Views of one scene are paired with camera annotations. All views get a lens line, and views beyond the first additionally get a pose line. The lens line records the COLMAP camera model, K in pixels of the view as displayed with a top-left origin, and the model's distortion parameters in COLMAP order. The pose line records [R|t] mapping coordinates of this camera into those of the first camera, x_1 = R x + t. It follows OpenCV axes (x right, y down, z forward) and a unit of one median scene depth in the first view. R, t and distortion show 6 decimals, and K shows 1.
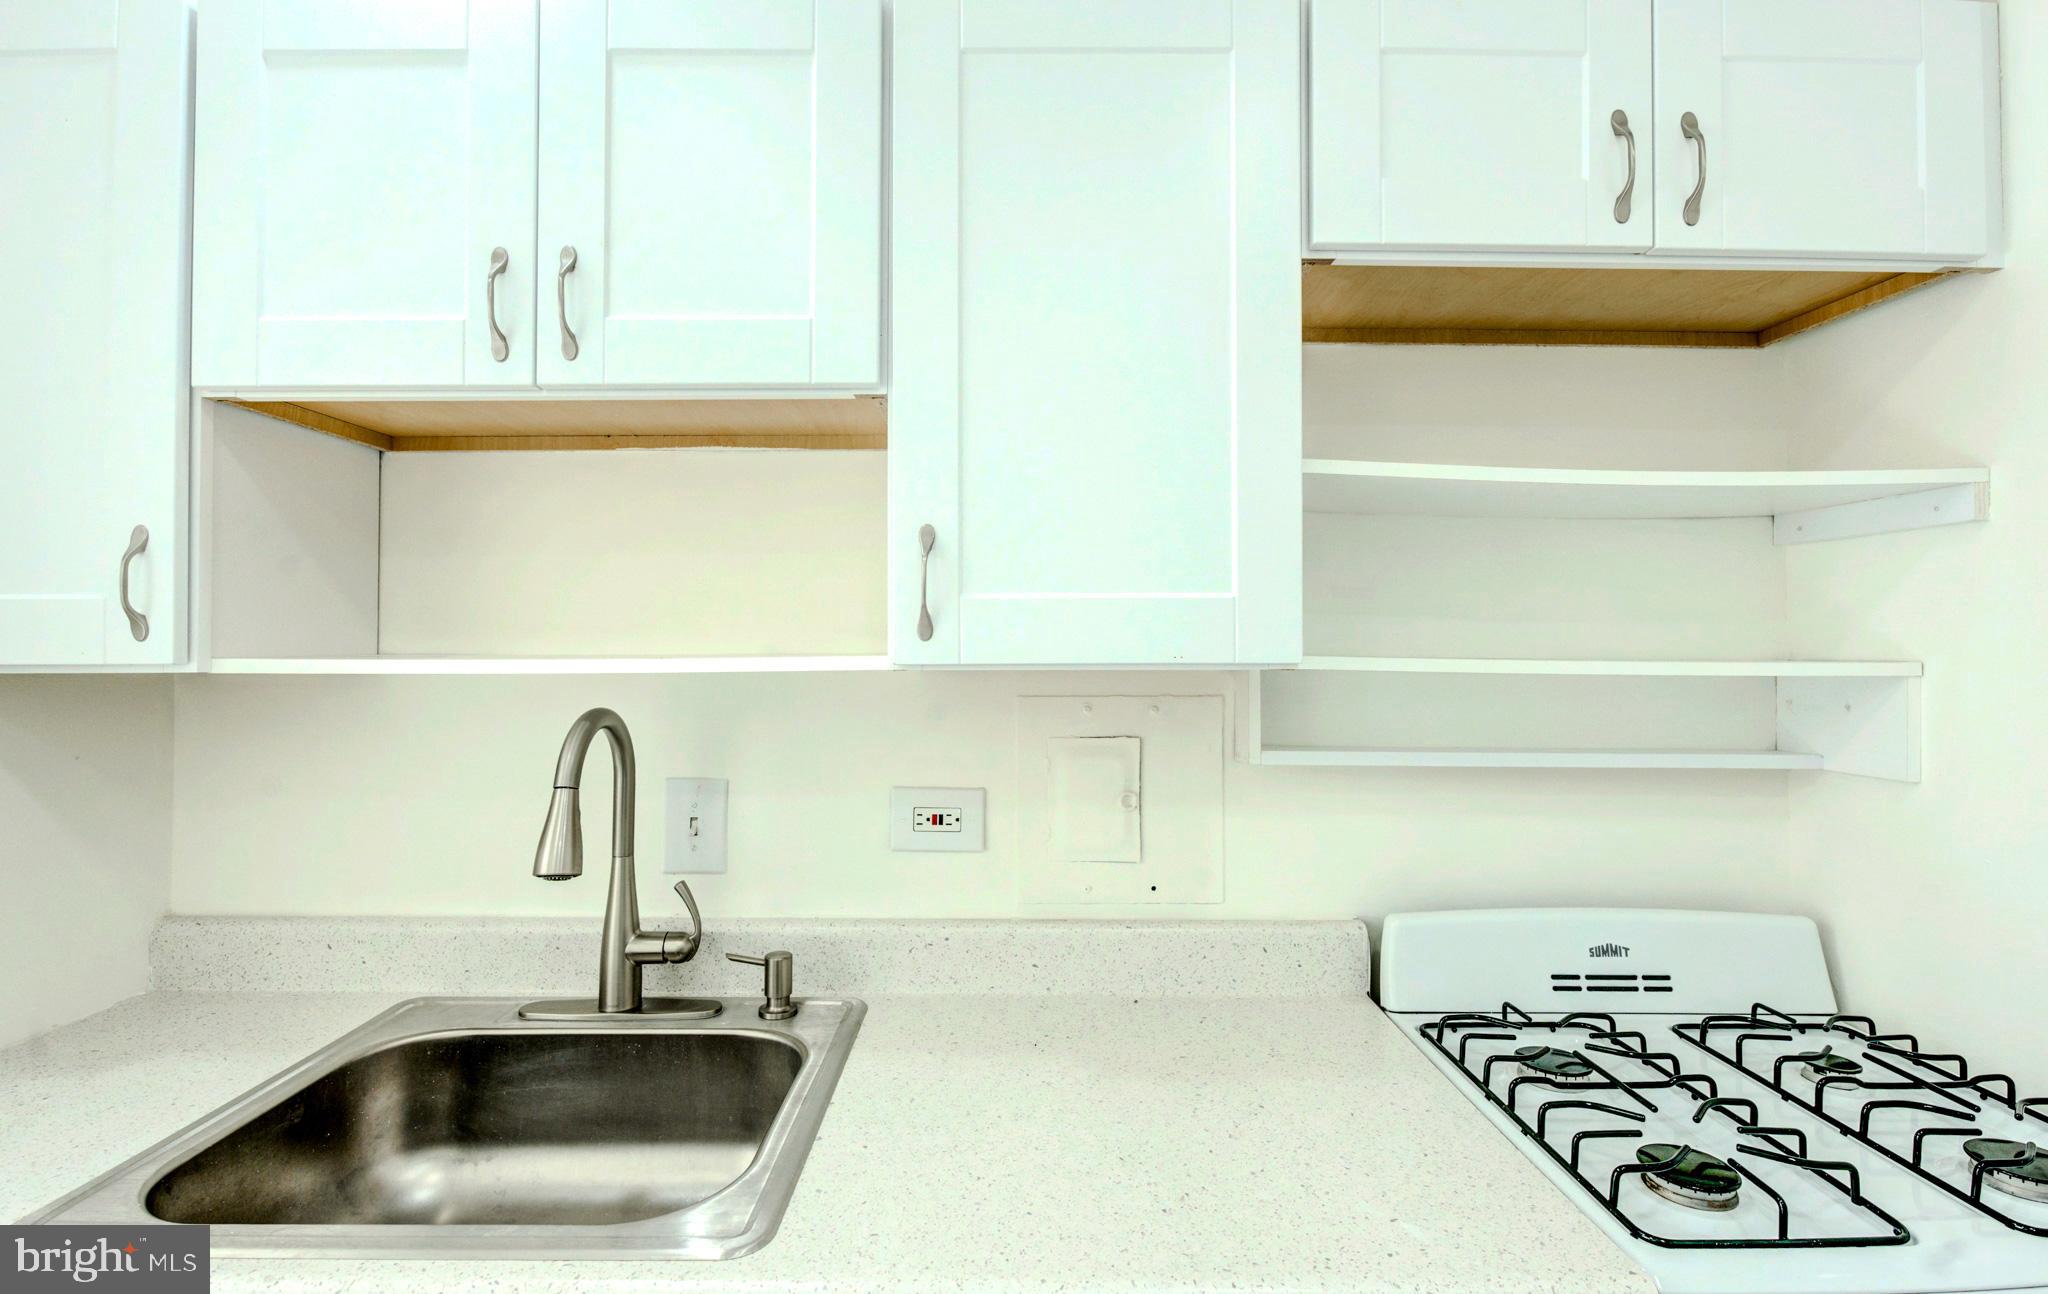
lens RADIAL K [[948.6, 0, 1013.6], [0, 948.6, 629.0], [0, 0, 1]] dist [0.002863, -0.006743]
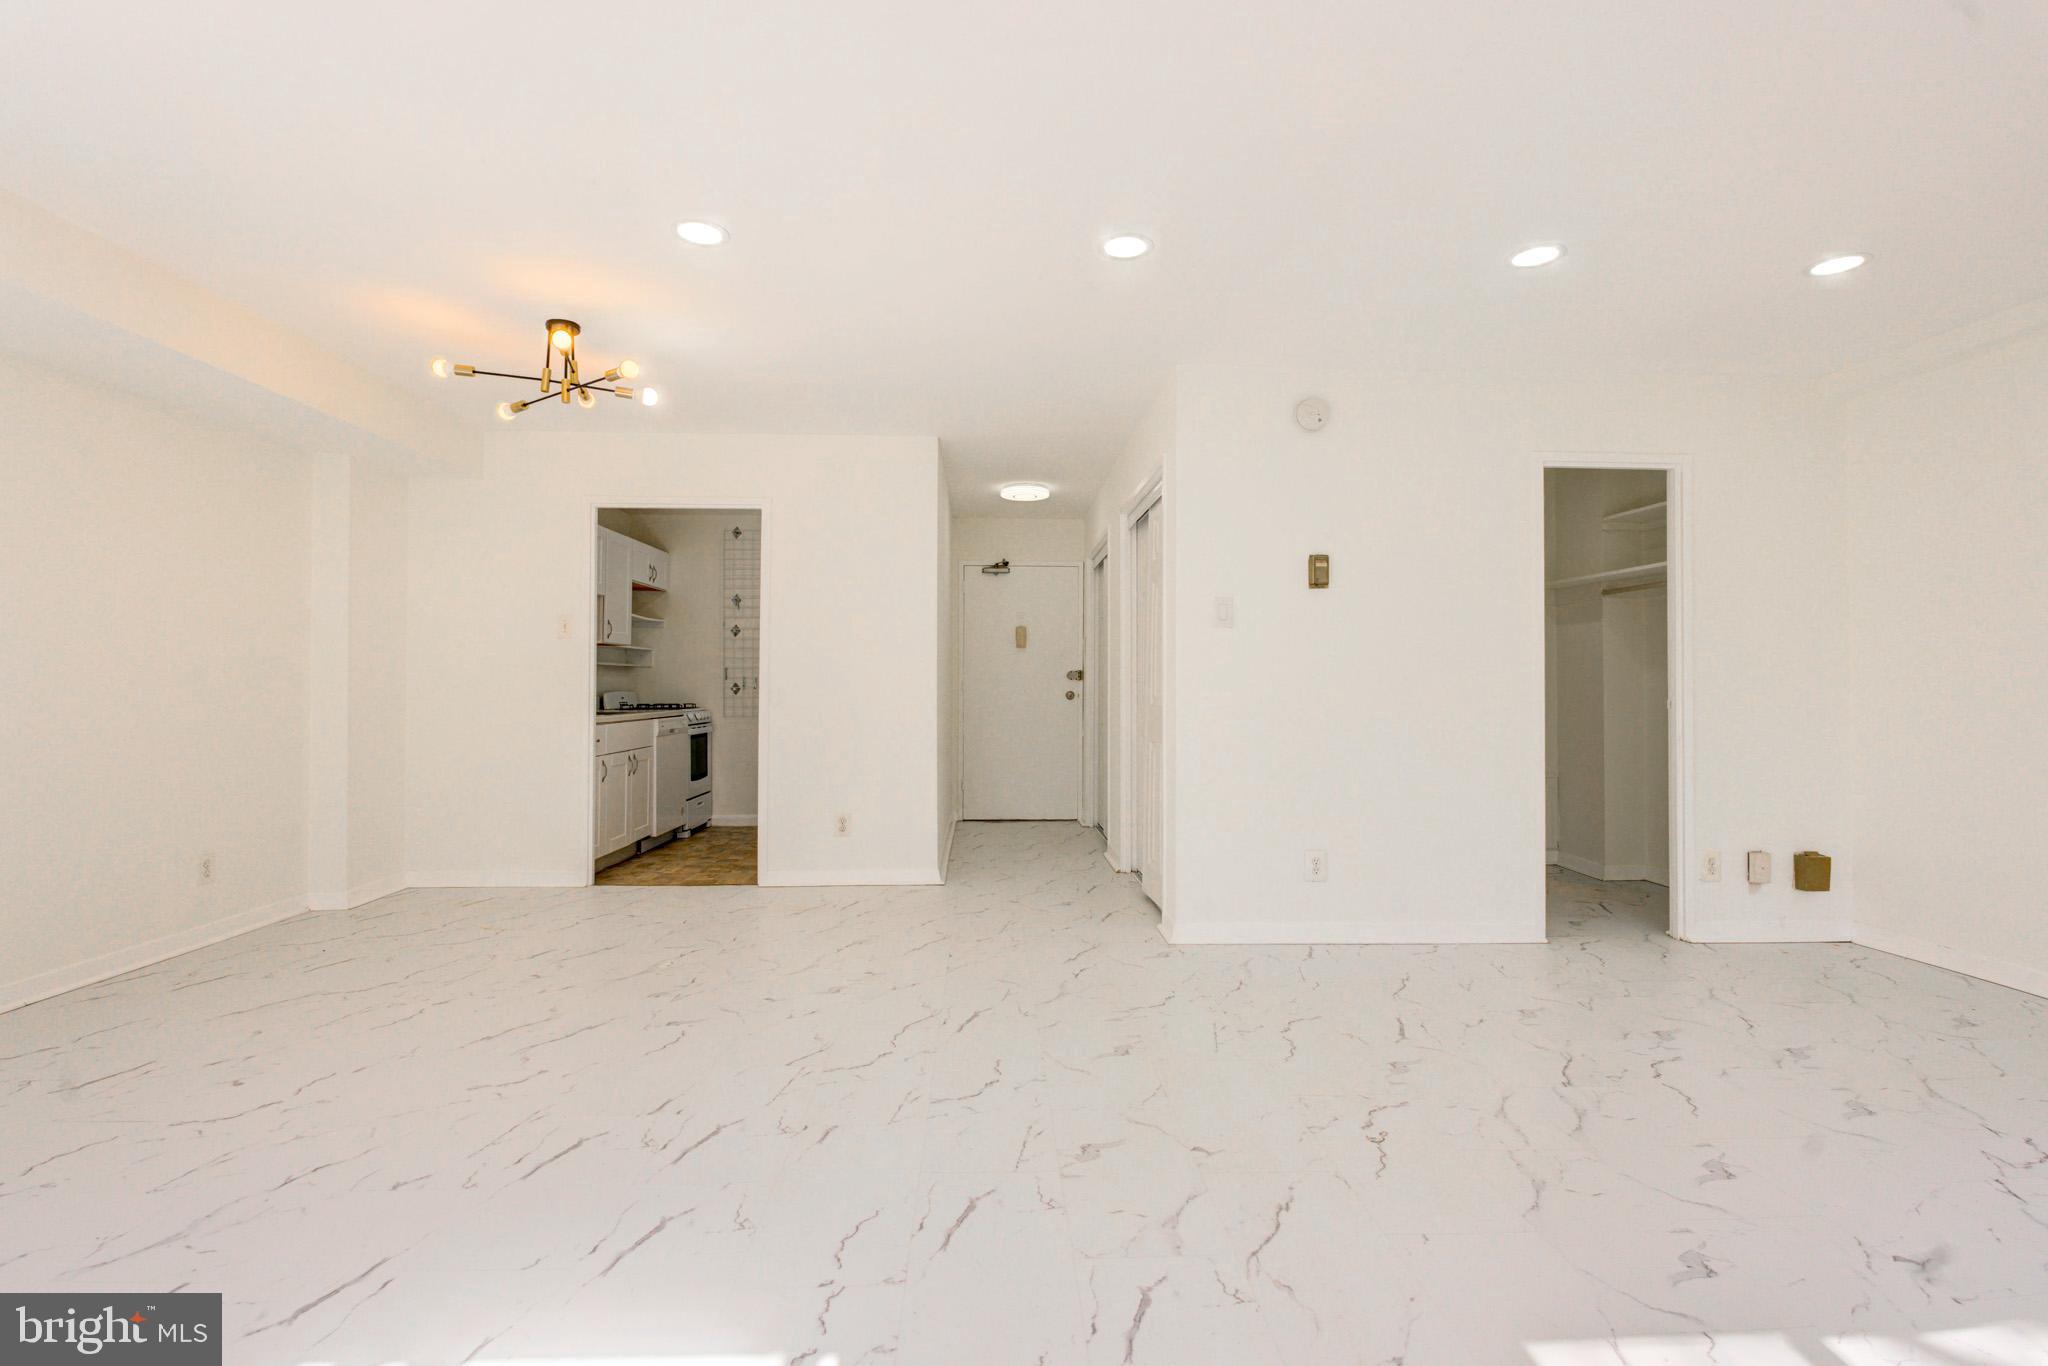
lens RADIAL K [[939.3, 0, 1012.7], [0, 939.3, 666.0], [0, 0, 1]] dist [-0.002167, -0.001179]
pose [[-0.030038, 0.012758, 0.999467, -5.013876], [-0.019652, 0.999718, -0.013352, 0.176529], [-0.999356, -0.020043, -0.029779, -1.145642]]
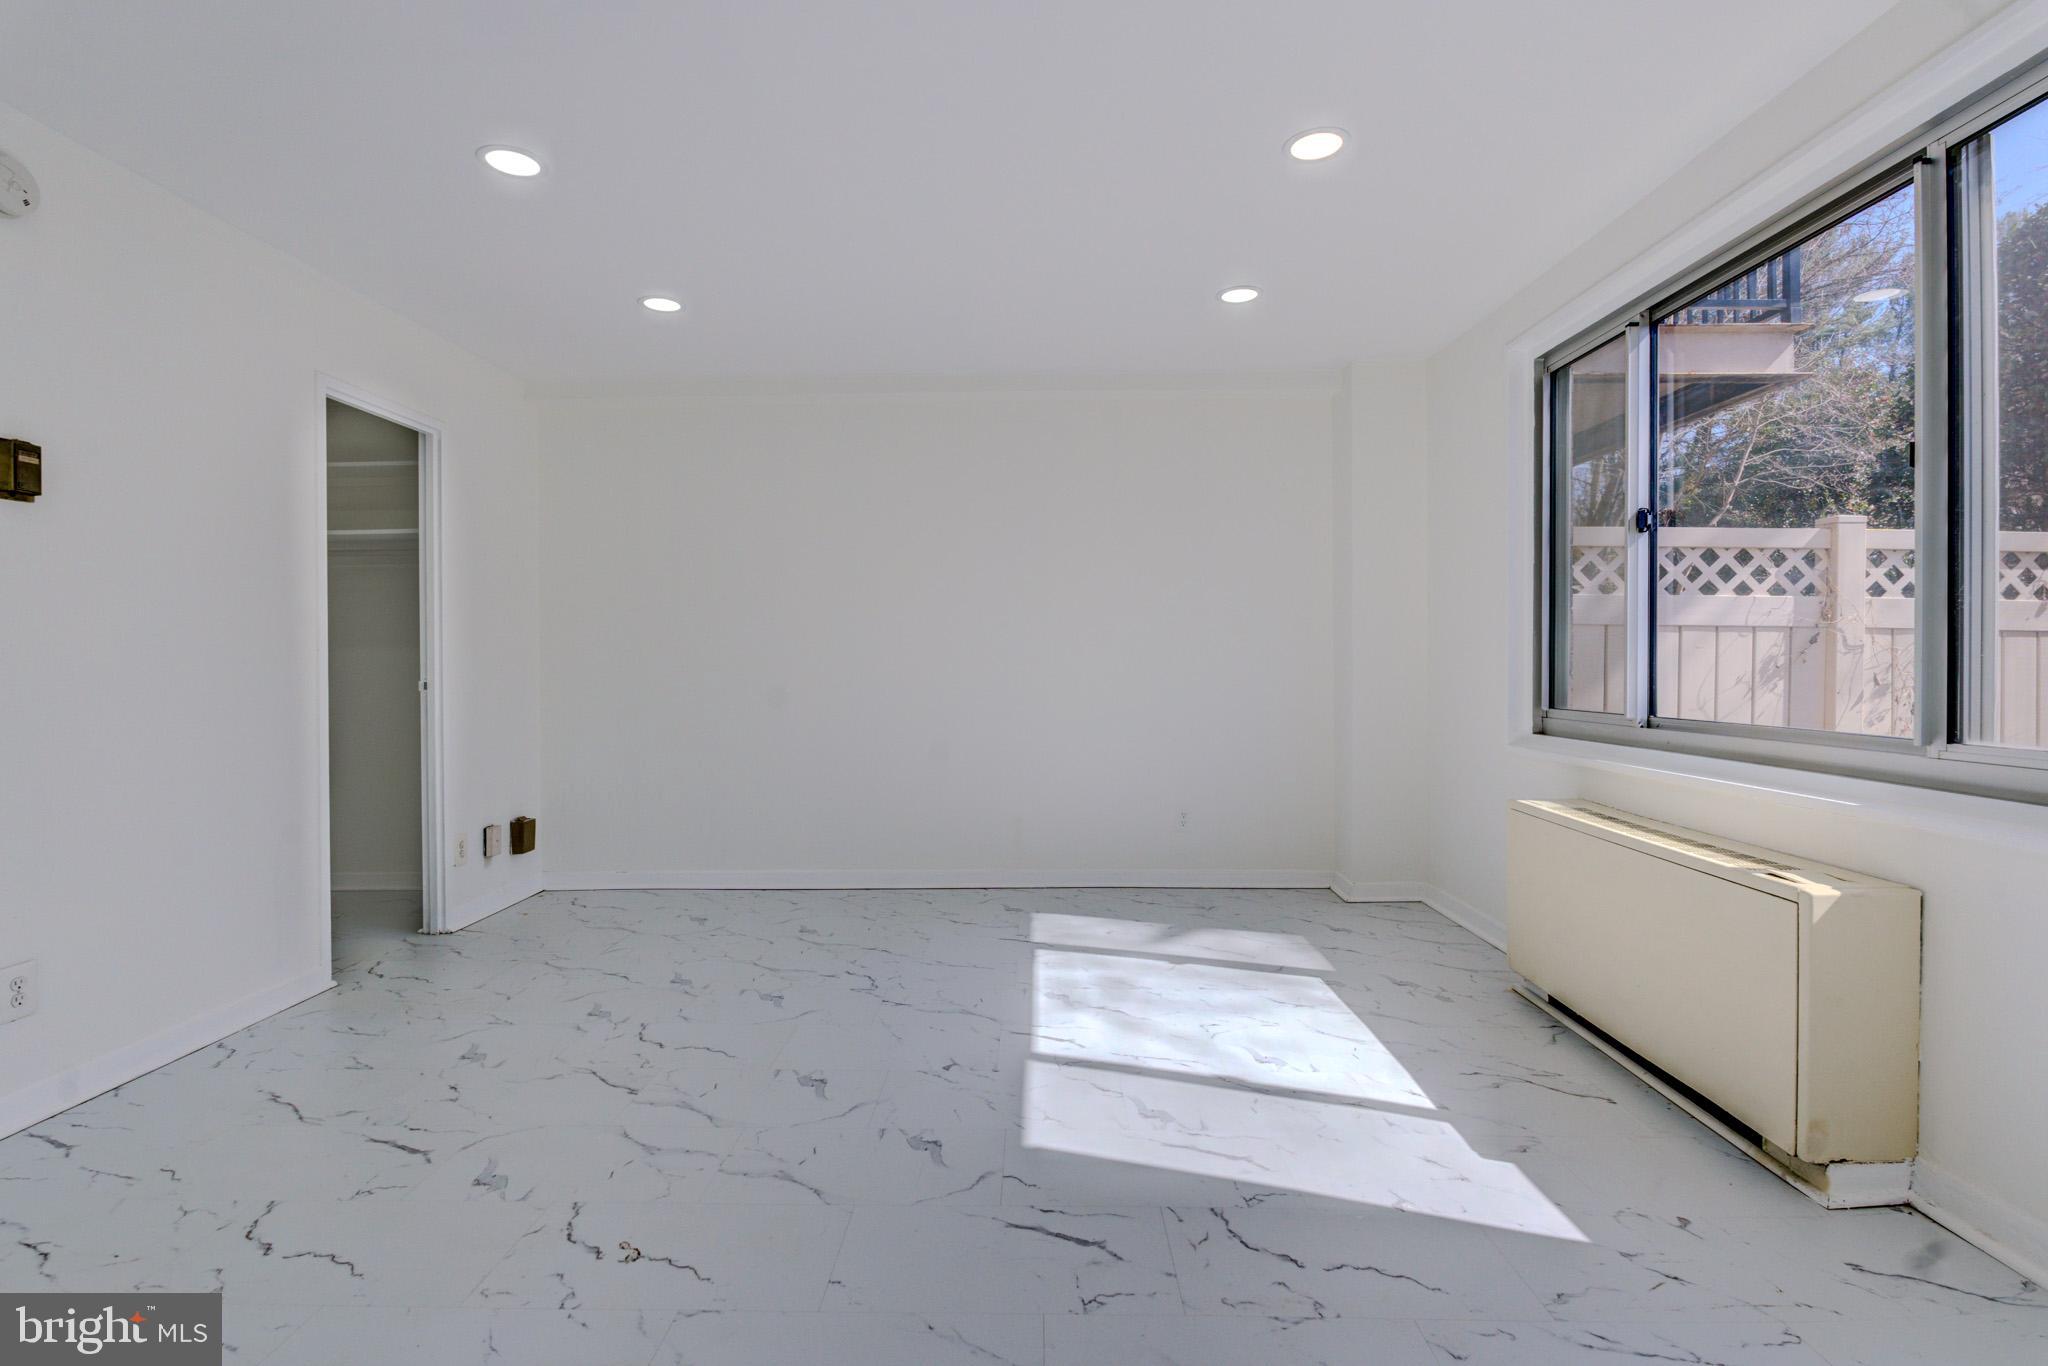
lens RADIAL K [[940.5, 0, 1032.7], [0, 940.5, 674.9], [0, 0, 1]] dist [-0.010359, -0.000169]
pose [[-0.999983, 0.003110, 0.005016, -3.837146], [0.003100, 0.999993, -0.001940, 0.200786], [-0.005022, -0.001924, -0.999986, -0.554166]]
